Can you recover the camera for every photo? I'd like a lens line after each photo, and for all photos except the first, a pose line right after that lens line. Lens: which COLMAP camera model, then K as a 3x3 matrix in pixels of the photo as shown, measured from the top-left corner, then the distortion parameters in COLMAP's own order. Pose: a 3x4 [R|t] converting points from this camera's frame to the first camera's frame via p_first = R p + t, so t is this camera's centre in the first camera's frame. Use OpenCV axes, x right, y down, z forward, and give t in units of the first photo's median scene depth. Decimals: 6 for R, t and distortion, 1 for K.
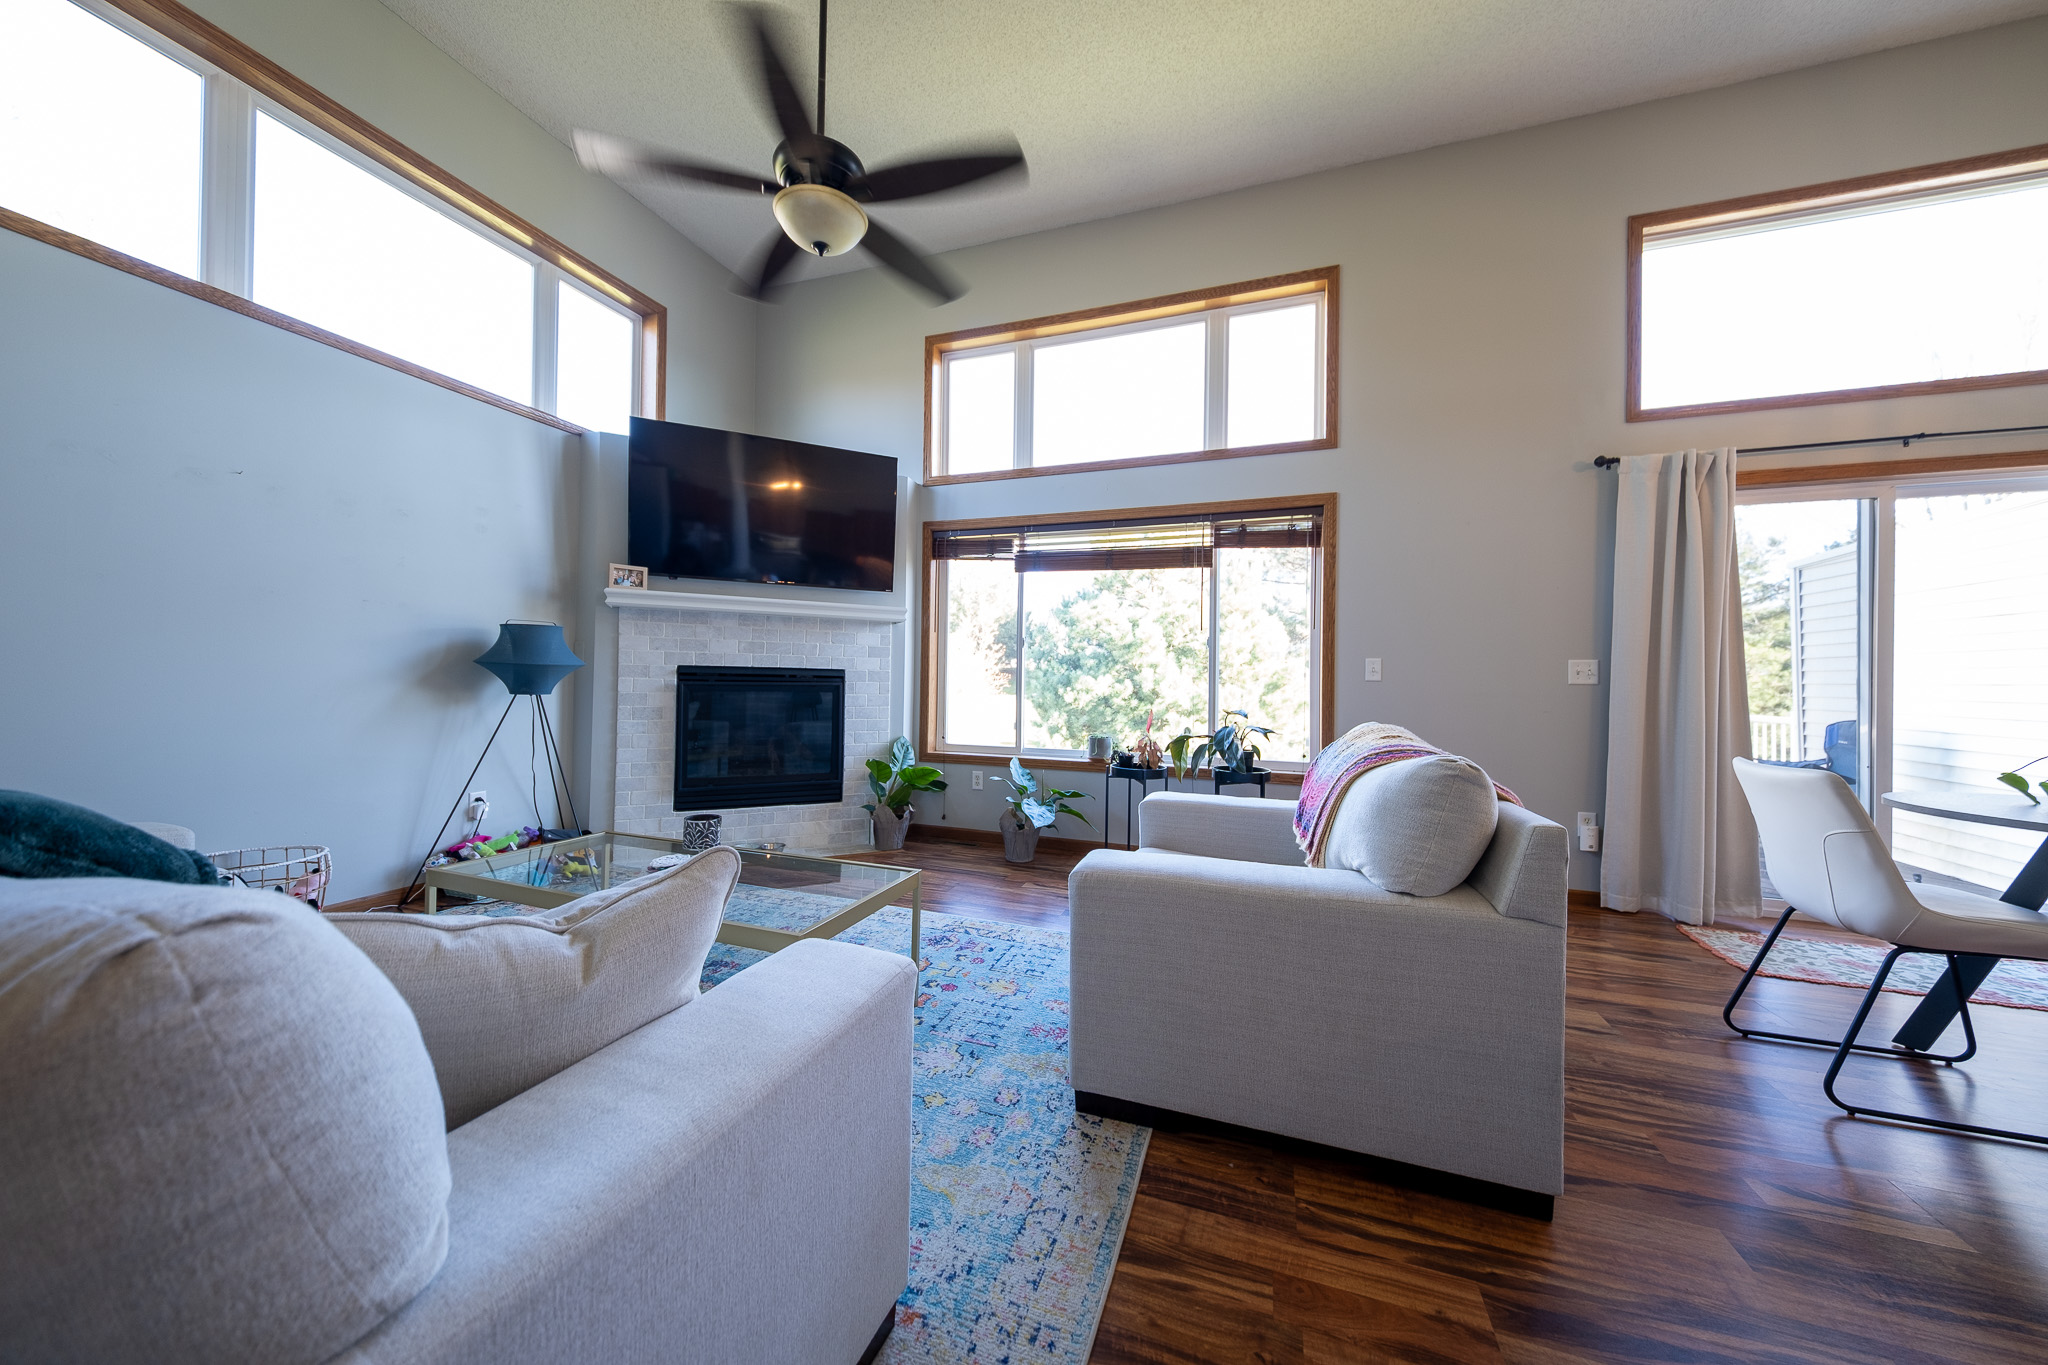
lens RADIAL K [[684.6, 0, 1021.5], [0, 684.6, 679.3], [0, 0, 1]] dist [-0.000466, 0.000096]
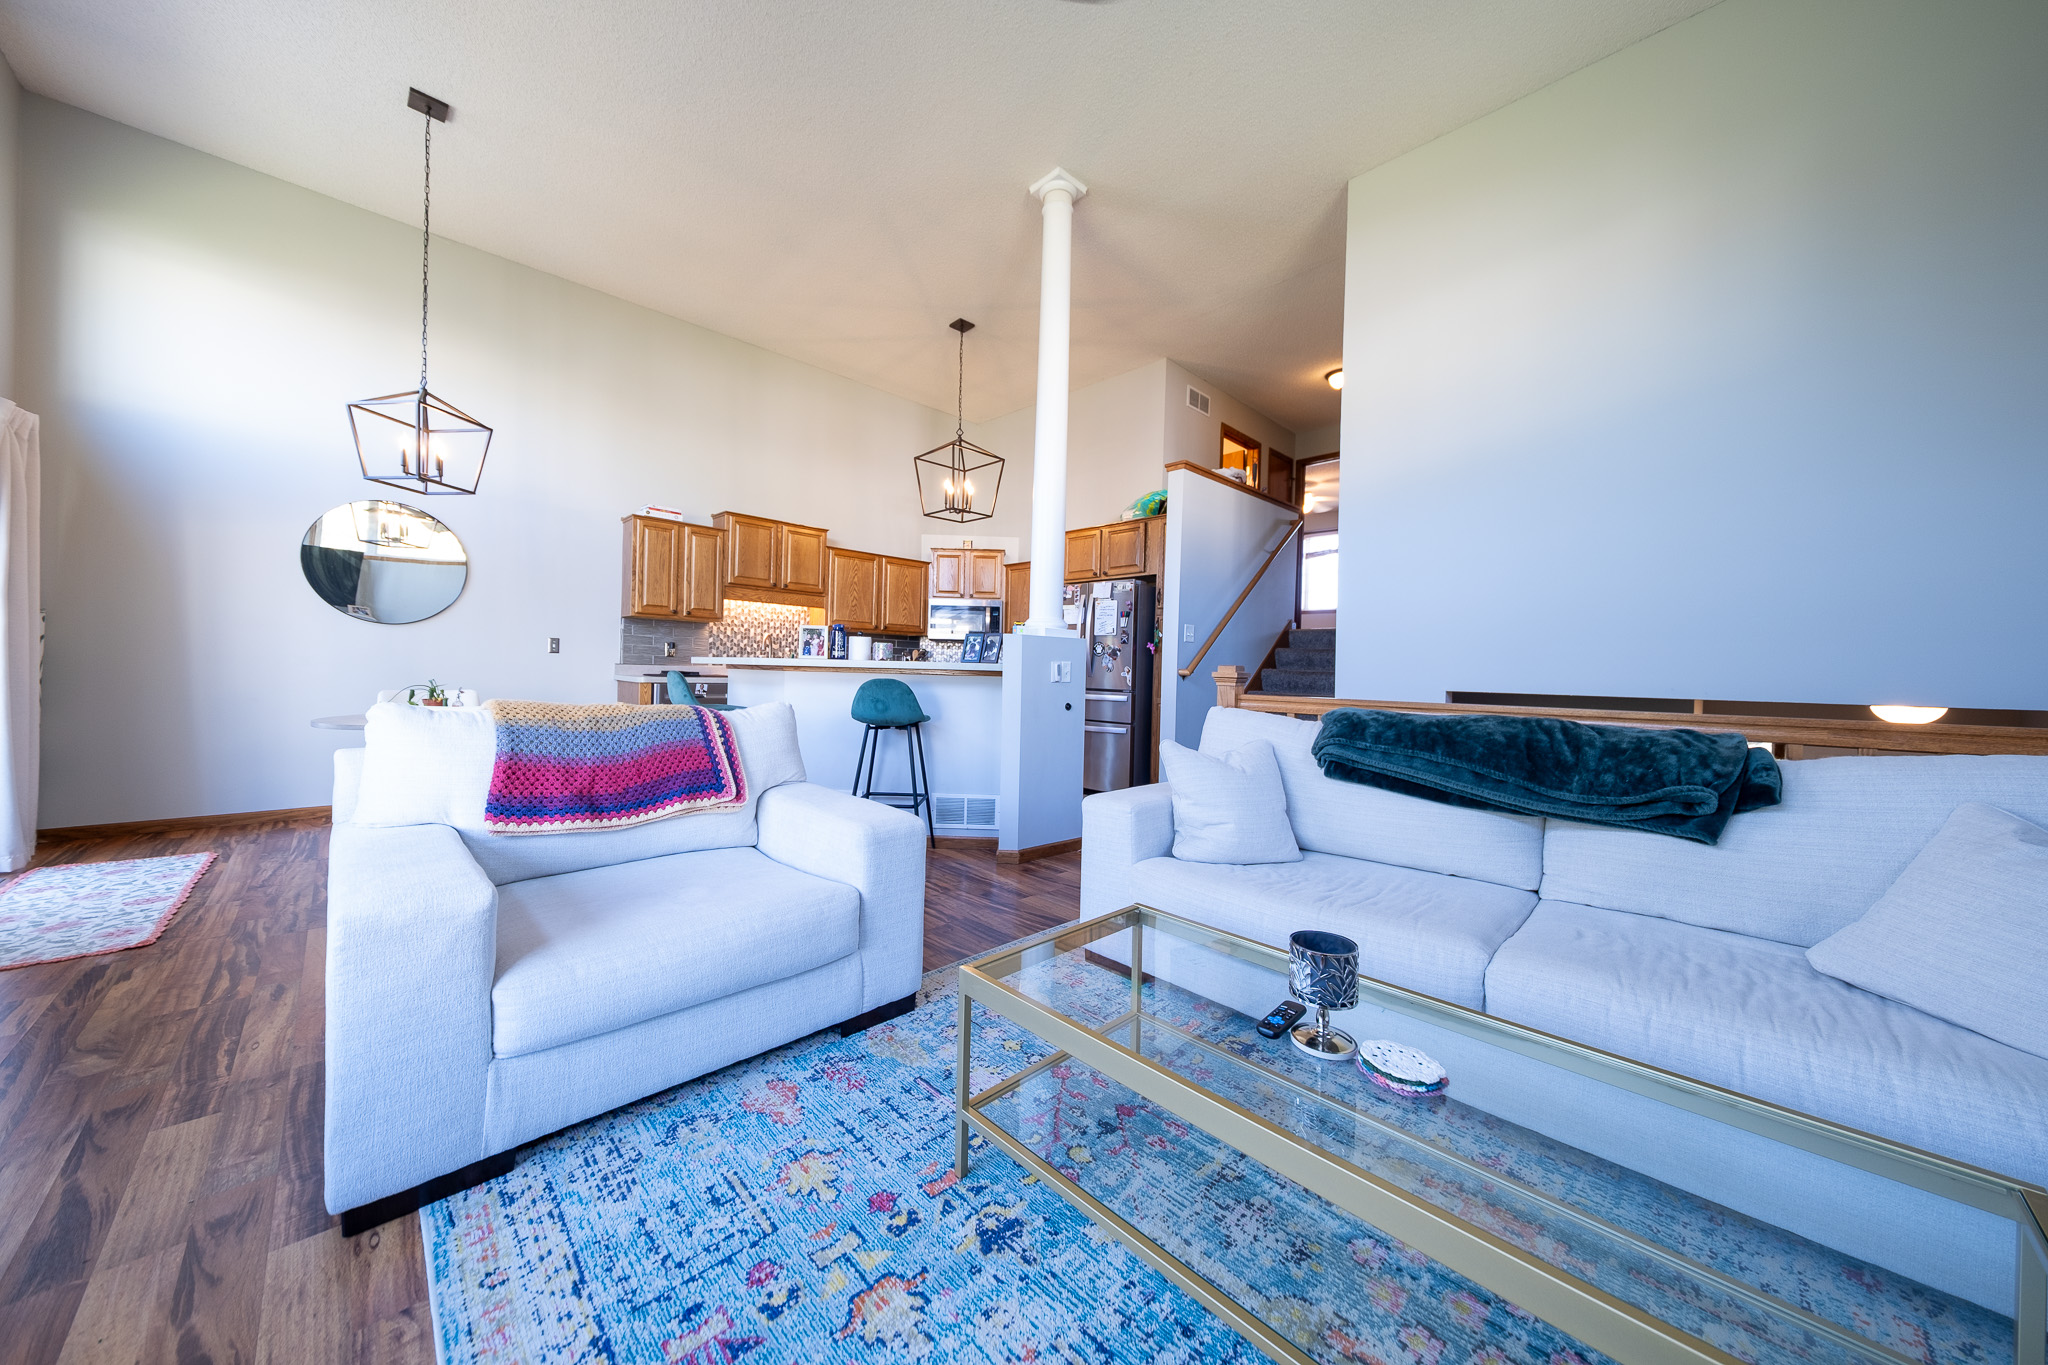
lens RADIAL K [[684.6, 0, 1021.1], [0, 684.6, 674.8], [0, 0, 1]] dist [-0.000466, 0.000096]
pose [[-0.898986, -0.041799, 0.435978, -0.264282], [-0.041069, 0.999095, 0.011104, -0.000156], [-0.436047, -0.007923, -0.899889, 0.880868]]
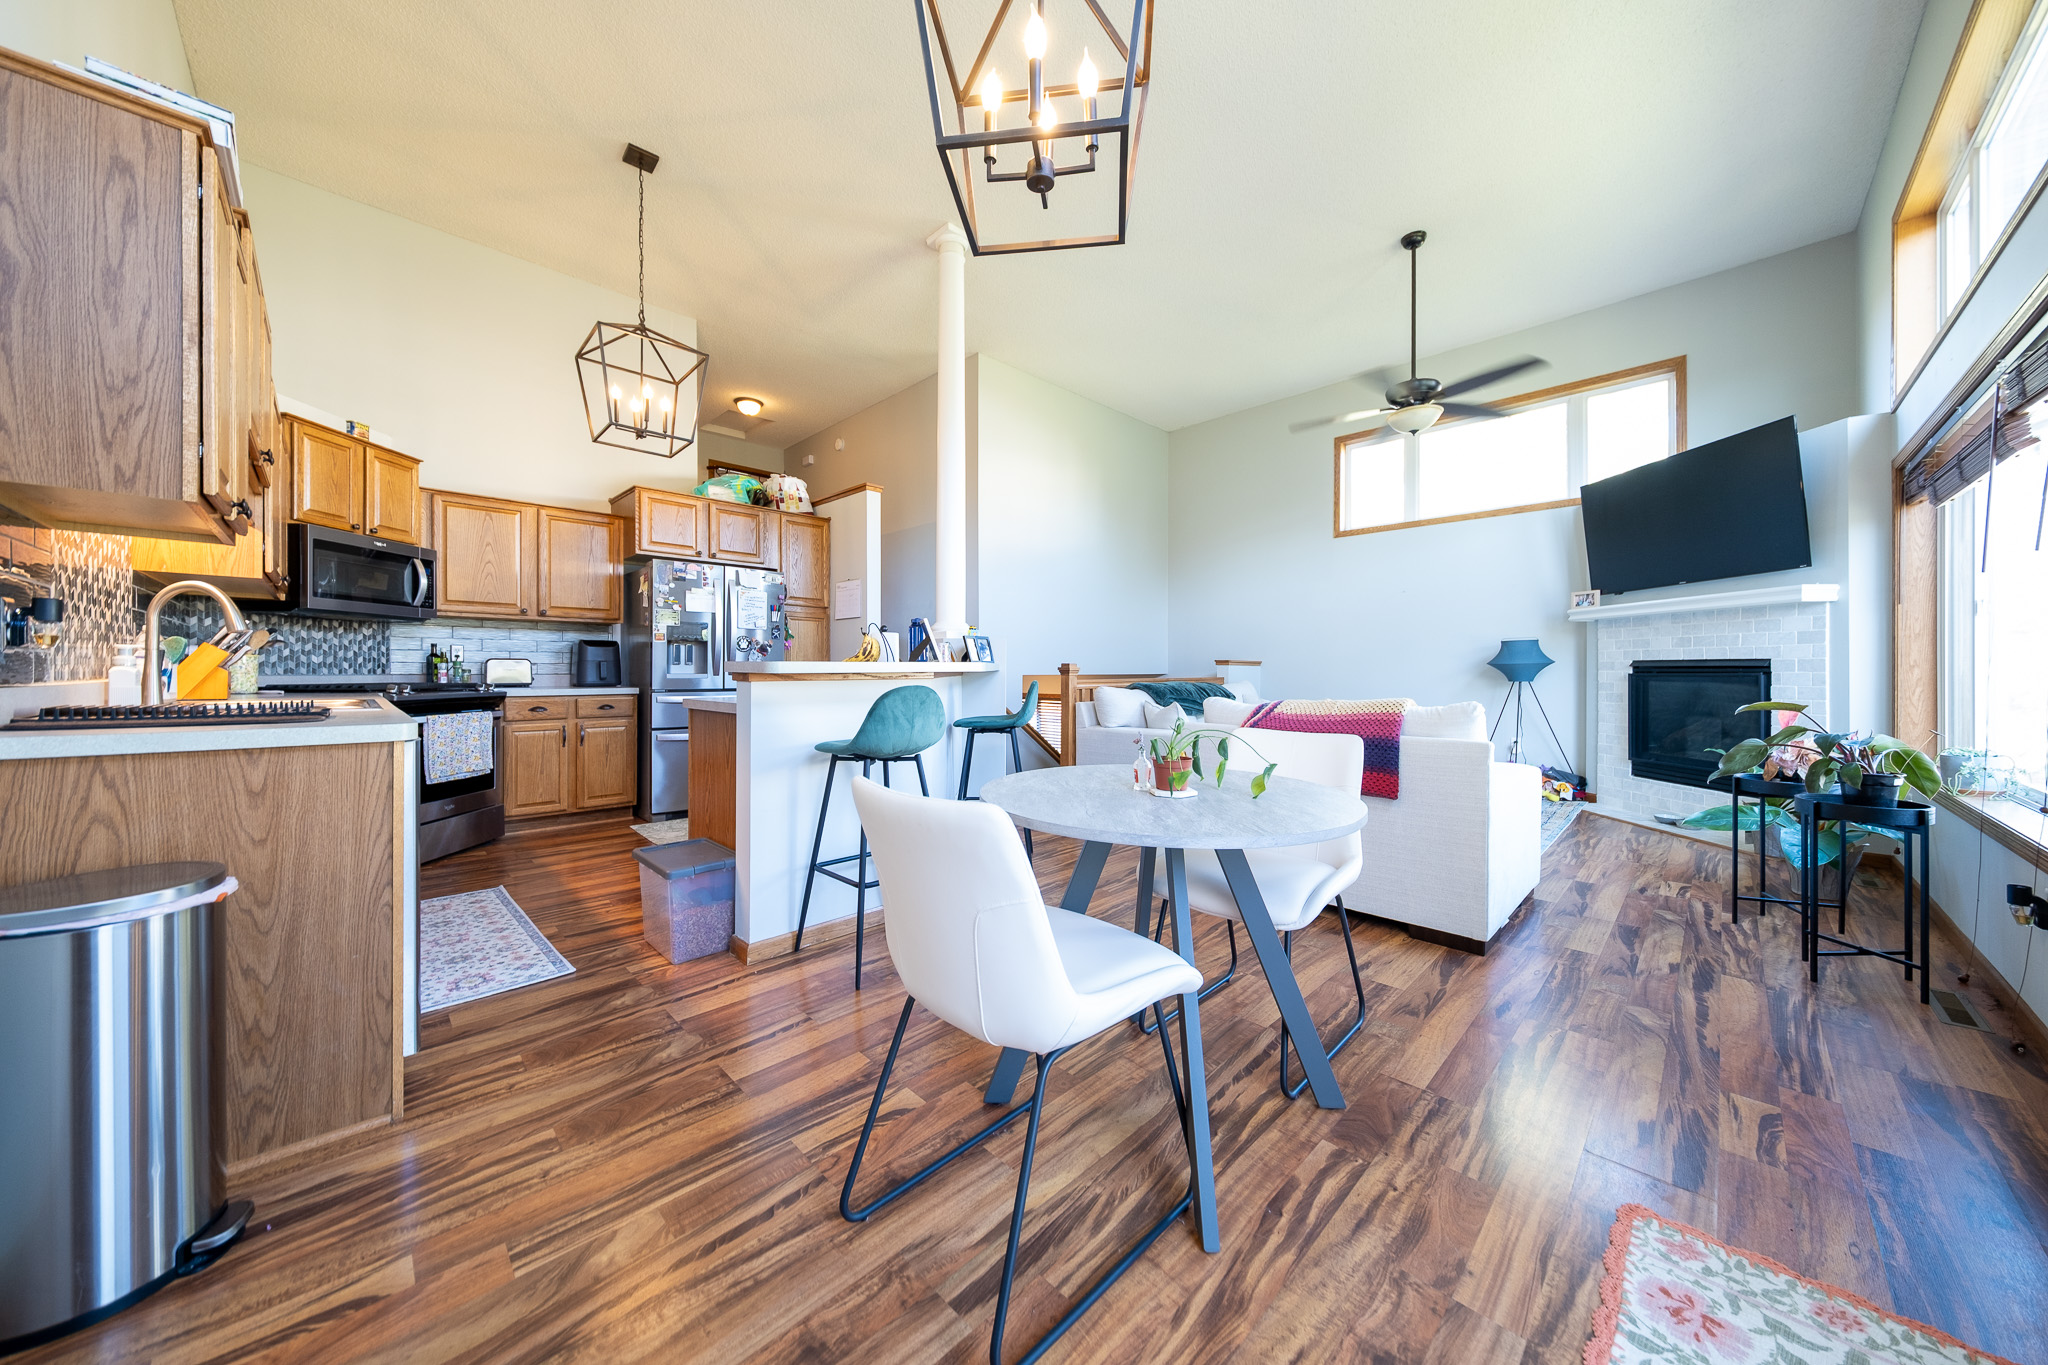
lens RADIAL K [[684.6, 0, 1014.2], [0, 684.6, 671.1], [0, 0, 1]] dist [-0.000466, 0.000096]
pose [[-0.442712, -0.014530, -0.896546, 1.154815], [-0.004282, 0.999892, -0.014090, 0.022335], [0.896654, -0.002399, -0.442726, 0.539351]]
